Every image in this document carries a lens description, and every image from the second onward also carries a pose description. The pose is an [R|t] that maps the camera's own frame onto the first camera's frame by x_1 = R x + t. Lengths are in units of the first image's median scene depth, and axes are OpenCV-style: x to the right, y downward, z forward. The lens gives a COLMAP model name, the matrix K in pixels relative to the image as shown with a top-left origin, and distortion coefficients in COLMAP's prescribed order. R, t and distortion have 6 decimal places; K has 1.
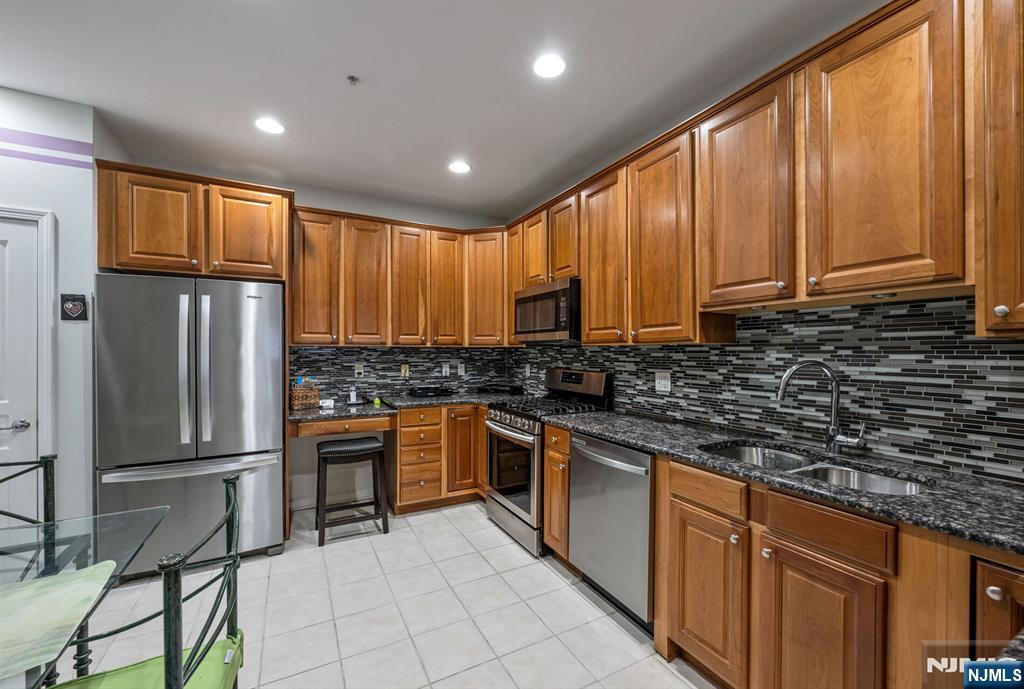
lens RADIAL K [[418.4, 0, 513.2], [0, 418.4, 352.6], [0, 0, 1]] dist [0.001667, -0.000162]
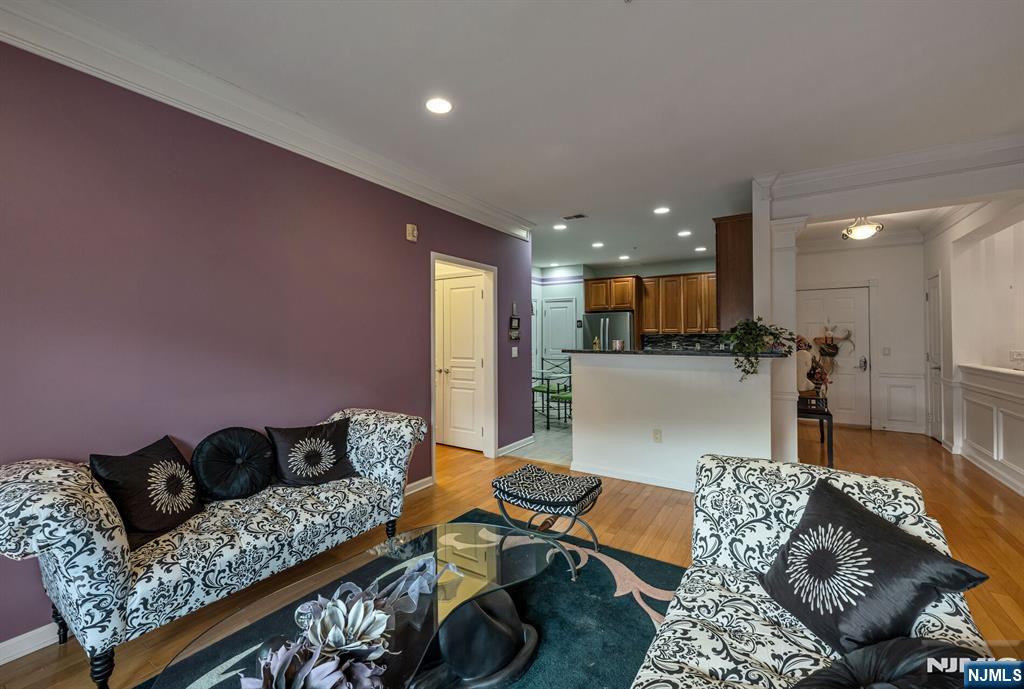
lens RADIAL K [[418.4, 0, 502.7], [0, 418.4, 328.4], [0, 0, 1]] dist [0.001667, -0.000162]
pose [[0.478498, -0.019735, -0.877867, 1.495586], [0.001505, 0.999764, -0.021655, 0.003293], [0.878087, 0.009040, 0.478415, -1.075466]]
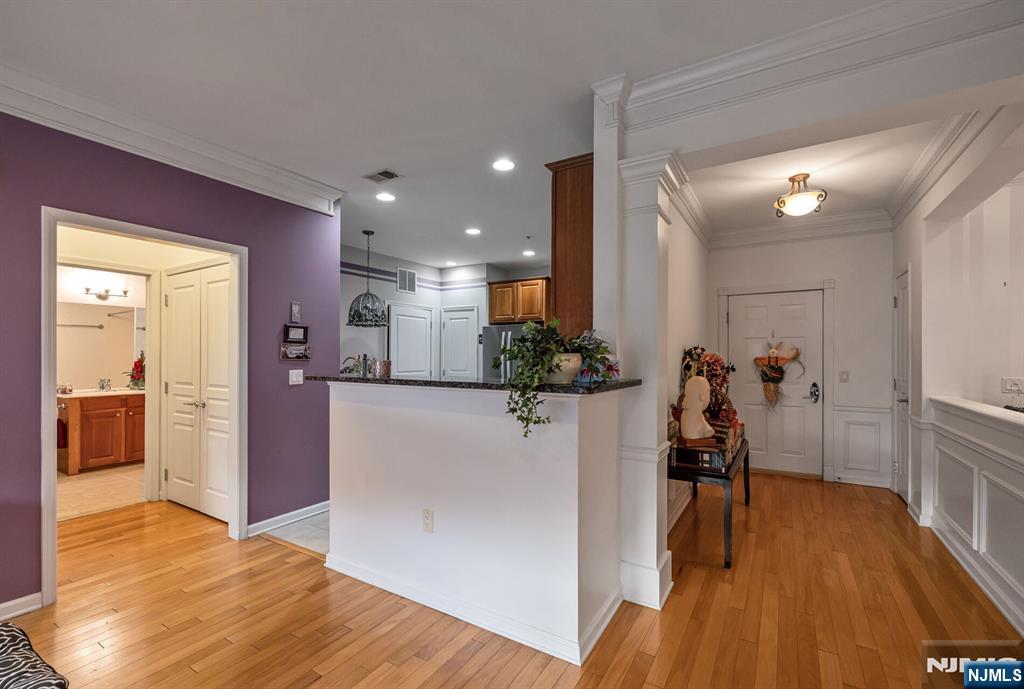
lens RADIAL K [[439.8, 0, 508.1], [0, 439.8, 352.1], [0, 0, 1]] dist [-0.002261, 0.000020]
pose [[0.505500, -0.006494, -0.862802, 1.345933], [-0.002530, 0.999956, -0.009009, 0.003710], [0.862823, 0.006737, 0.505461, -0.264917]]
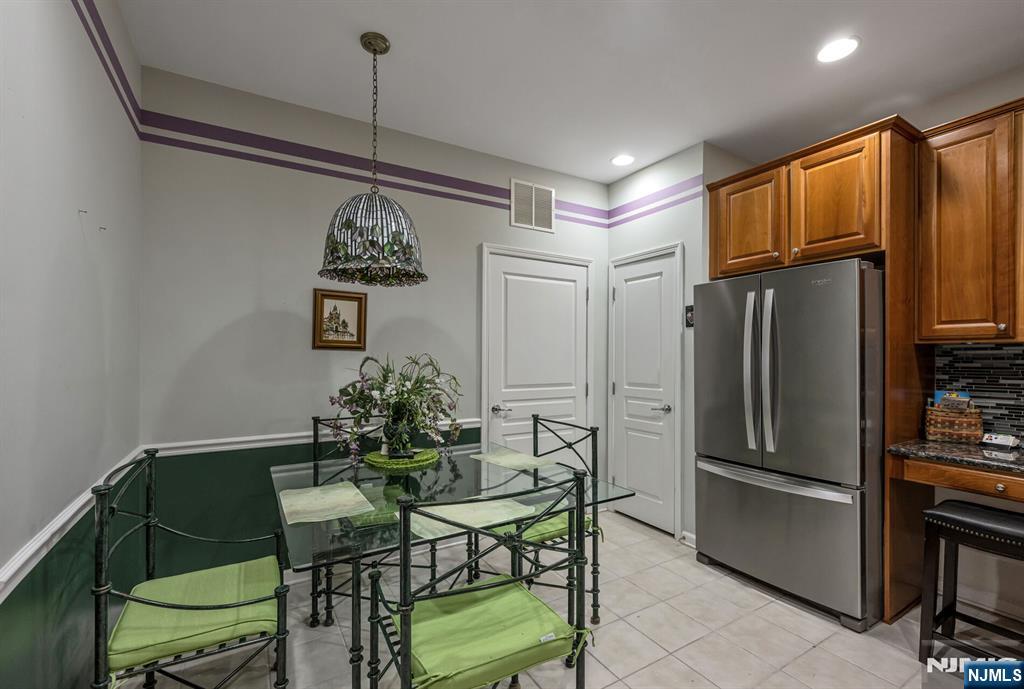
lens RADIAL K [[439.8, 0, 517.5], [0, 439.8, 354.8], [0, 0, 1]] dist [-0.002261, 0.000020]
pose [[0.060728, -0.002683, -0.998151, 0.161738], [-0.004295, 0.999986, -0.002949, 0.008234], [0.998145, 0.004466, 0.060716, 0.377607]]
